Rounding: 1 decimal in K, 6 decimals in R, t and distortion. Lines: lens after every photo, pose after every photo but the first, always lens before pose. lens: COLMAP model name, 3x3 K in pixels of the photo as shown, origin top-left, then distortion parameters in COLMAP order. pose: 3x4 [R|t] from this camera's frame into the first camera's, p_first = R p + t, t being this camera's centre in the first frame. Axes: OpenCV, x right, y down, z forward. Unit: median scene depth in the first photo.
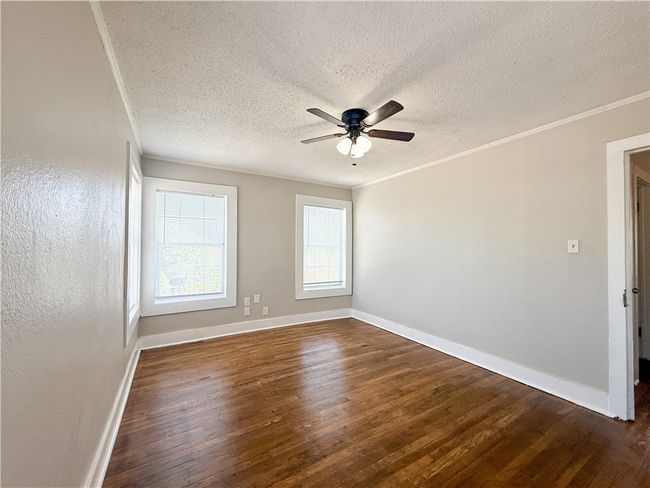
lens RADIAL K [[262.0, 0, 325.1], [0, 262.0, 243.4], [0, 0, 1]] dist [0.004298, 0.000732]
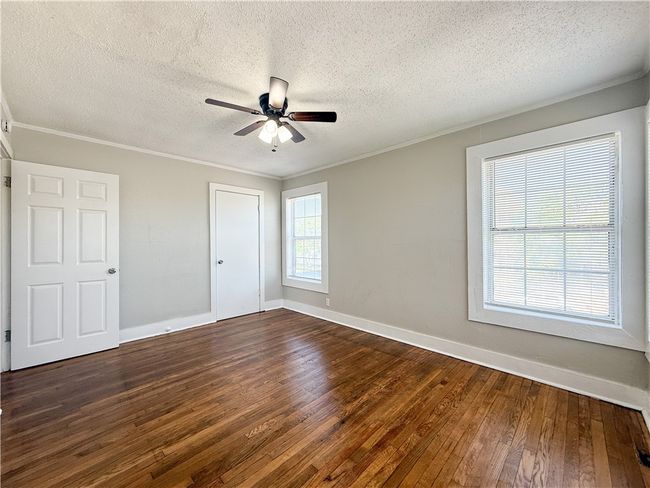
lens RADIAL K [[262.0, 0, 323.8], [0, 262.0, 242.1], [0, 0, 1]] dist [0.004298, 0.000732]
pose [[-0.968540, -0.000677, -0.248856, 0.126897], [0.002973, 0.999893, -0.014293, 0.040752], [0.248840, -0.014583, -0.968435, 1.431756]]
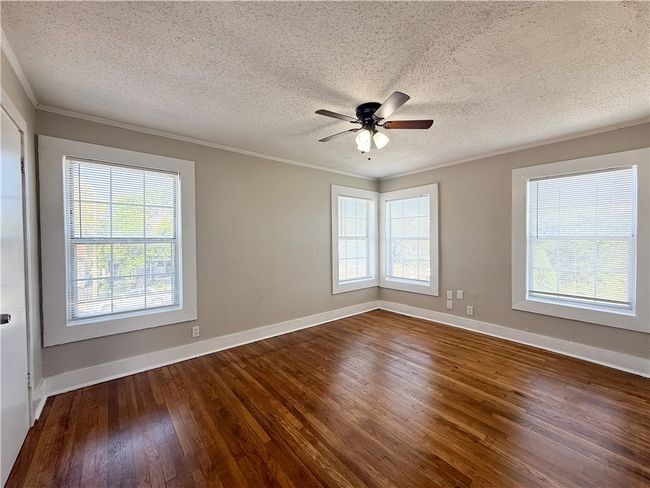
lens RADIAL K [[262.0, 0, 325.6], [0, 262.0, 242.8], [0, 0, 1]] dist [0.004298, 0.000732]
pose [[0.151231, 0.004737, -0.988487, 0.776180], [0.019736, 0.999775, 0.007810, 0.007655], [0.988301, -0.020690, 0.151103, 0.483656]]
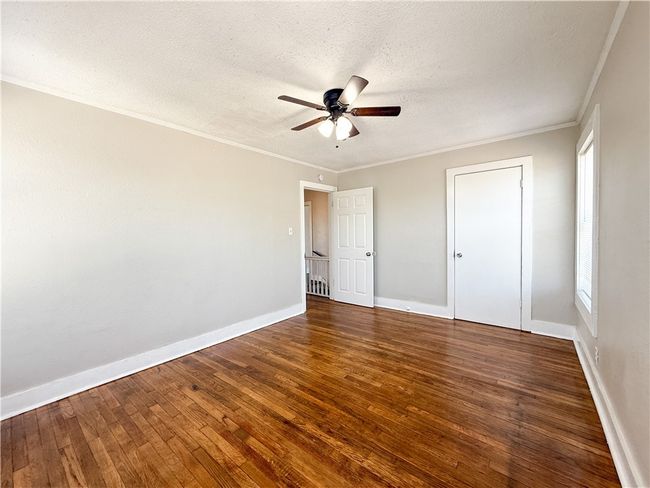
lens RADIAL K [[262.0, 0, 325.5], [0, 262.0, 241.4], [0, 0, 1]] dist [0.004298, 0.000732]
pose [[-0.345682, -0.023413, 0.938060, -0.587619], [0.005111, 0.999627, 0.026833, 0.024239], [-0.938338, 0.014070, -0.345433, 1.000332]]
